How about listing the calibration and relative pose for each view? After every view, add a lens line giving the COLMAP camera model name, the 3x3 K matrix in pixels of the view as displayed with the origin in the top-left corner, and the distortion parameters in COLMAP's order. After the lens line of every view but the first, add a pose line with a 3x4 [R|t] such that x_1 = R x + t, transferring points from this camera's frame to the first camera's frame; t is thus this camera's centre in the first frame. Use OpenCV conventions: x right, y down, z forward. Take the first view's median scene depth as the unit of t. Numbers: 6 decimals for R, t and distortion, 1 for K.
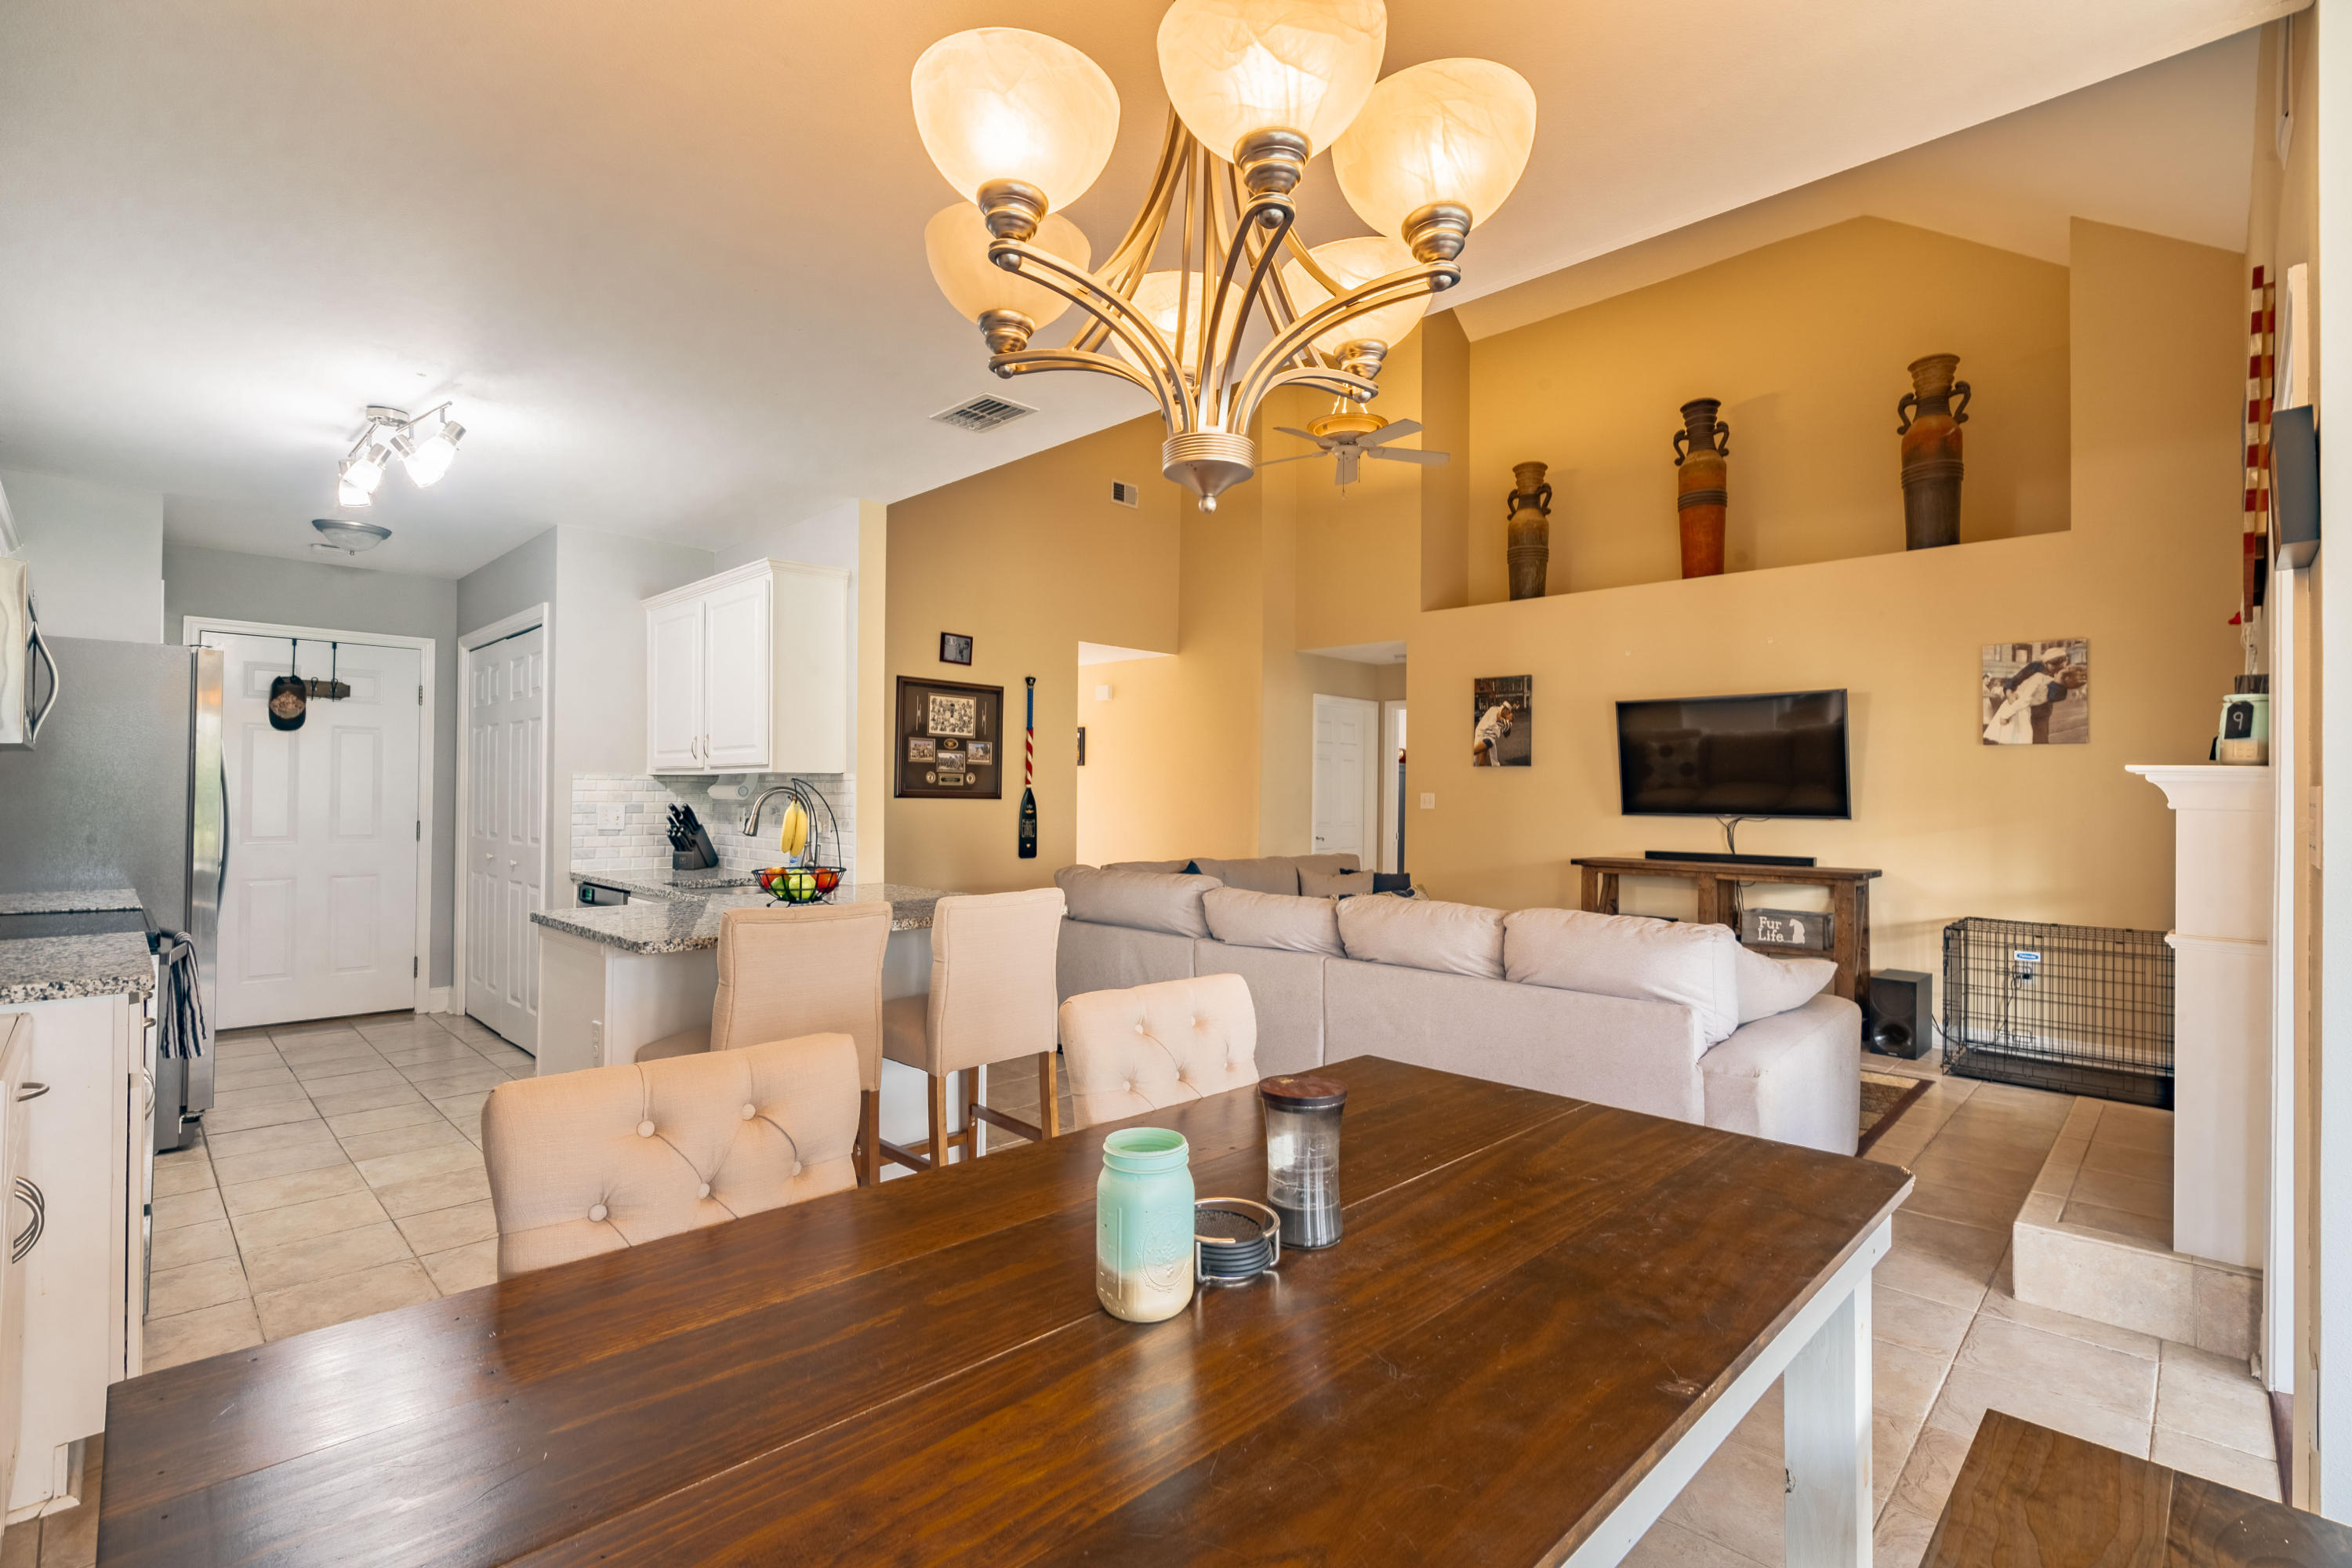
lens RADIAL K [[1062.4, 0, 1176.0], [0, 1062.4, 784.0], [0, 0, 1]] dist [0.001013, 0.000510]
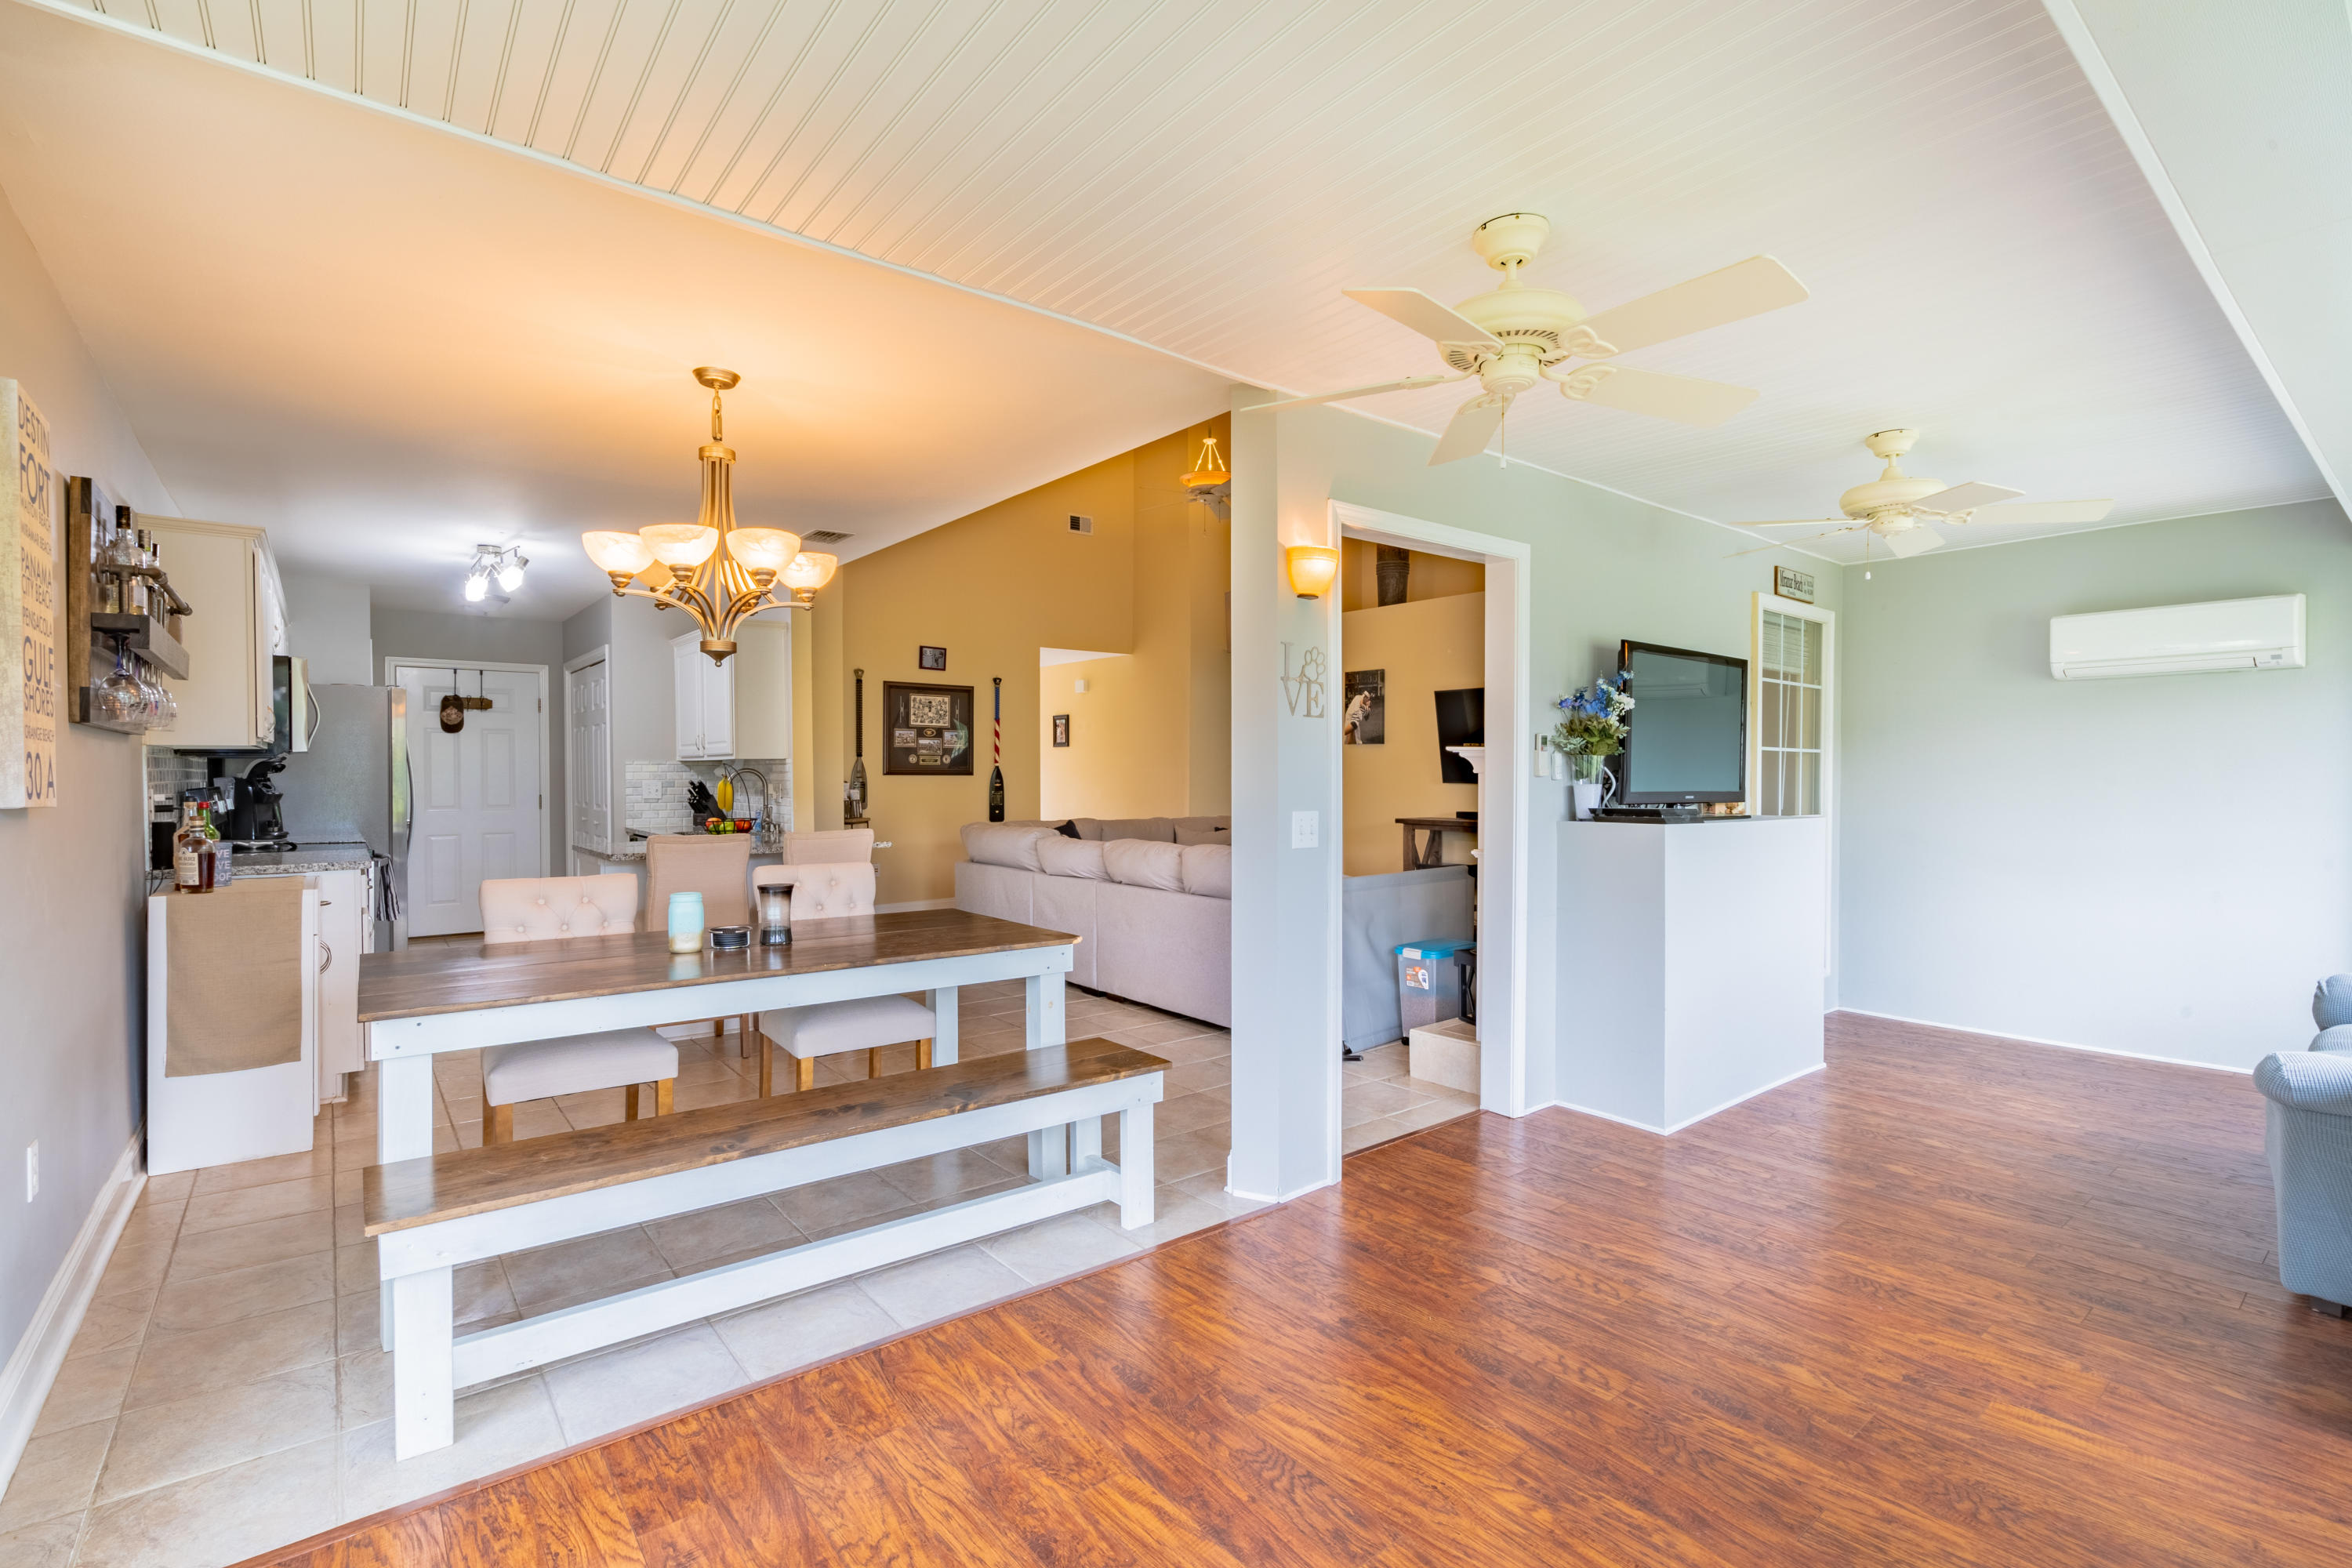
lens RADIAL K [[1062.4, 0, 1176.0], [0, 1062.4, 784.0], [0, 0, 1]] dist [0.001013, 0.000510]
pose [[0.992981, -0.009388, -0.117898, 0.242499], [0.012176, 0.999662, 0.022952, -0.001493], [0.117643, -0.024226, 0.992760, -0.249954]]
